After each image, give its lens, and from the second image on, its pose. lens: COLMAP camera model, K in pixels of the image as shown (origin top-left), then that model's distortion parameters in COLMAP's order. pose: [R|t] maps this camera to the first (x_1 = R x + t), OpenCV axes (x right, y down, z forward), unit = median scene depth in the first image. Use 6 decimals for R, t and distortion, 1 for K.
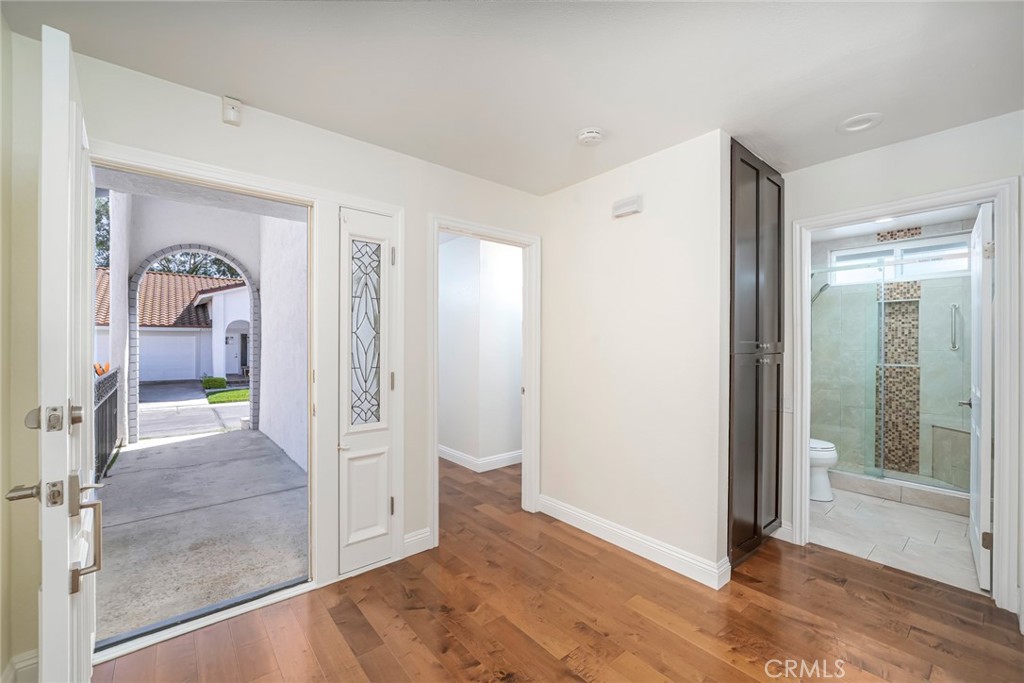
lens RADIAL K [[417.8, 0, 514.3], [0, 417.8, 348.4], [0, 0, 1]] dist [-0.011083, 0.000792]
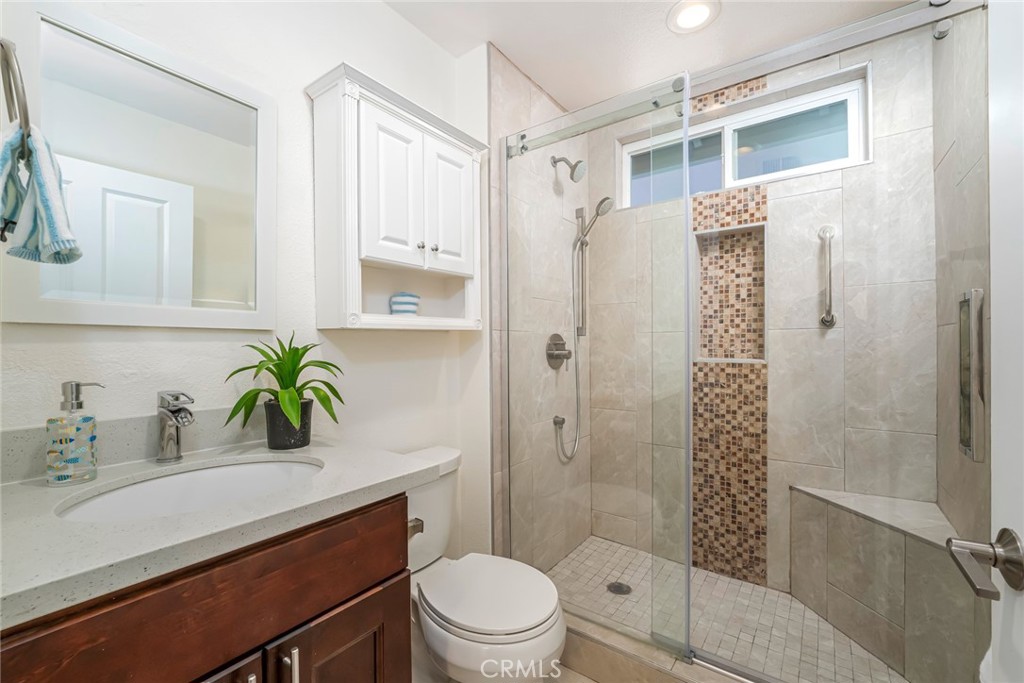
lens RADIAL K [[417.8, 0, 514.3], [0, 417.8, 348.4], [0, 0, 1]] dist [-0.011083, 0.000792]
pose [[0.972946, -0.009950, 0.230818, 0.568768], [0.009300, 0.999949, 0.003904, 0.021629], [-0.230845, -0.001652, 0.972989, 0.582595]]
